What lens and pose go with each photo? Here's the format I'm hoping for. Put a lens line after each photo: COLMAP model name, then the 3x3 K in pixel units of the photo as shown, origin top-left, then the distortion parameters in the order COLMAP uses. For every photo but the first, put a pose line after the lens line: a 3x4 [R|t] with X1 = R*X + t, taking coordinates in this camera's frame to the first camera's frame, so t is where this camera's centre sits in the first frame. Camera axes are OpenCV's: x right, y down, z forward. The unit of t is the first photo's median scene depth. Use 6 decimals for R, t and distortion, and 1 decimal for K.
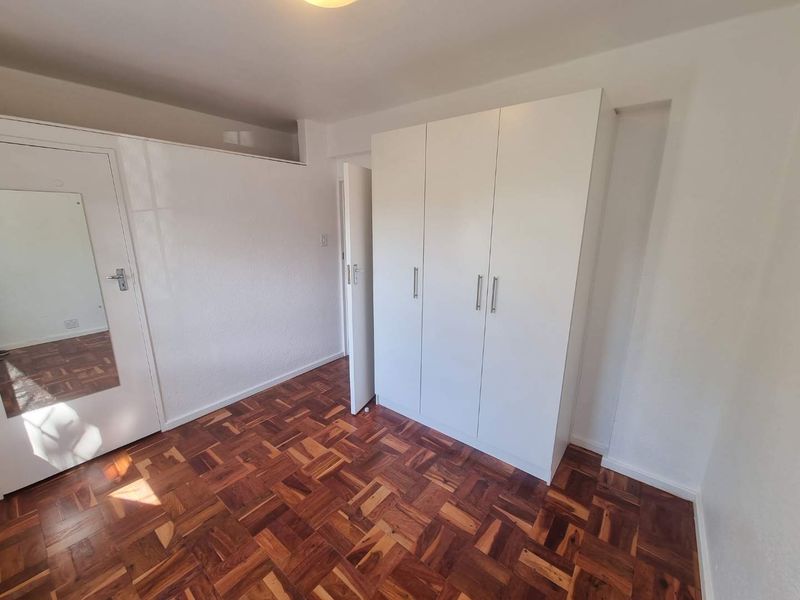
lens RADIAL K [[327.1, 0, 397.8], [0, 327.1, 295.4], [0, 0, 1]] dist [0.003644, -0.001357]
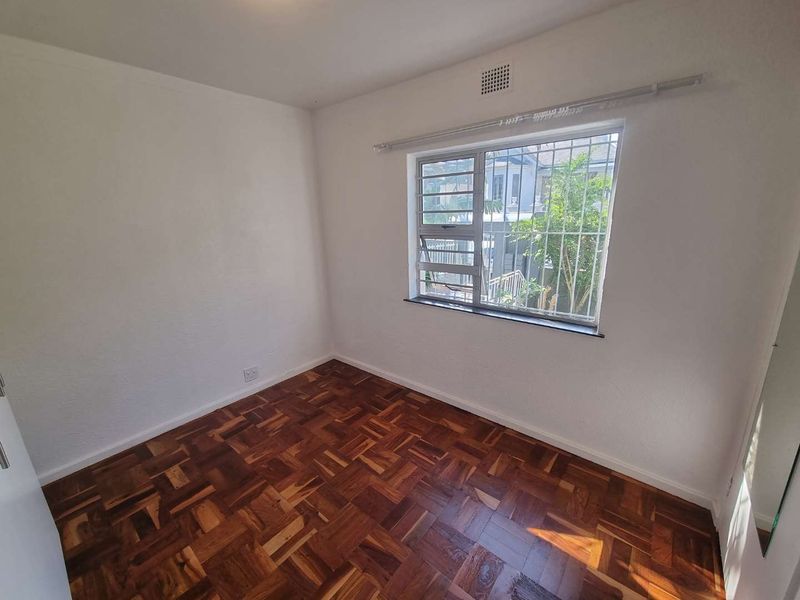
lens RADIAL K [[327.1, 0, 397.8], [0, 327.1, 298.9], [0, 0, 1]] dist [0.003644, -0.001357]
pose [[-0.999598, 0.009072, 0.026865, -0.365180], [0.020540, 0.884826, 0.465468, -0.304158], [-0.019548, 0.465833, -0.884657, 1.353588]]
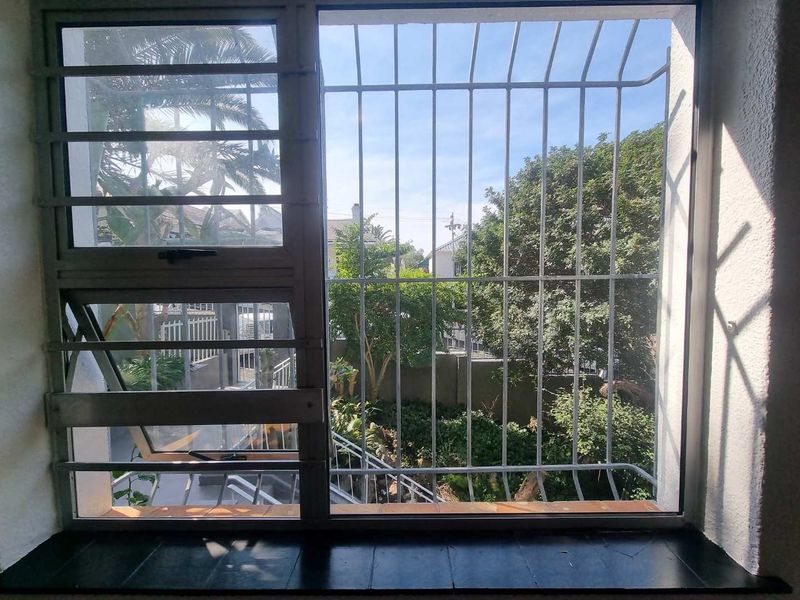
lens RADIAL K [[327.1, 0, 402.6], [0, 327.1, 295.1], [0, 0, 1]] dist [0.003644, -0.001357]
pose [[-0.790639, 0.029702, -0.611561, -0.490408], [-0.131587, 0.967241, 0.217095, -0.032814], [0.597975, 0.252117, -0.760830, 0.537342]]
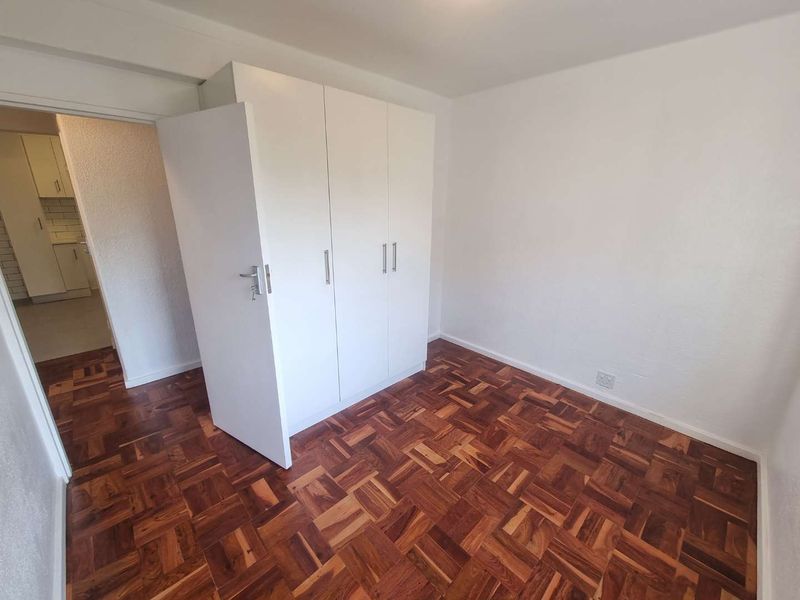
lens RADIAL K [[327.1, 0, 409.9], [0, 327.1, 296.5], [0, 0, 1]] dist [0.003644, -0.001357]
pose [[0.120171, -0.294934, 0.947931, -0.895833], [0.214170, 0.940068, 0.265337, -0.173289], [-0.969376, 0.171132, 0.176135, 0.713875]]
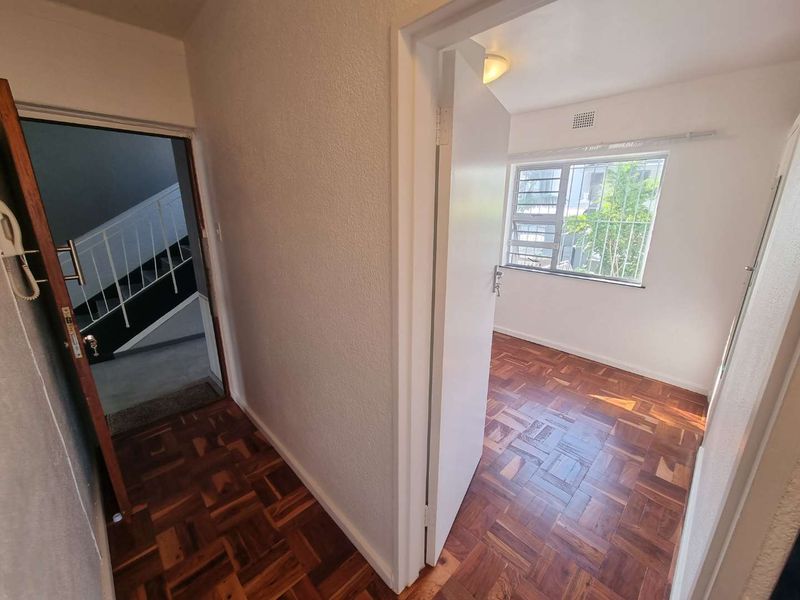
lens RADIAL K [[327.1, 0, 397.9], [0, 327.1, 299.2], [0, 0, 1]] dist [0.003644, -0.001357]
pose [[-0.992075, -0.051245, 0.114721, -0.005855], [0.010914, 0.874453, 0.484987, -0.438868], [-0.125171, 0.482396, -0.866964, 1.988597]]
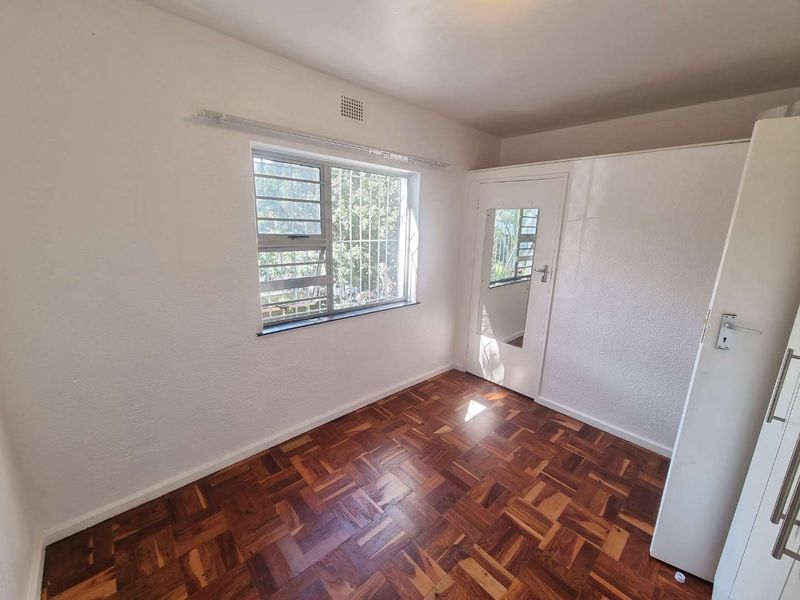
lens RADIAL K [[327.1, 0, 411.8], [0, 327.1, 298.0], [0, 0, 1]] dist [0.003644, -0.001357]
pose [[-0.131232, 0.206030, -0.969706, 0.532059], [-0.255290, 0.938152, 0.233874, -0.133308], [0.957917, 0.278248, -0.070518, 0.650379]]
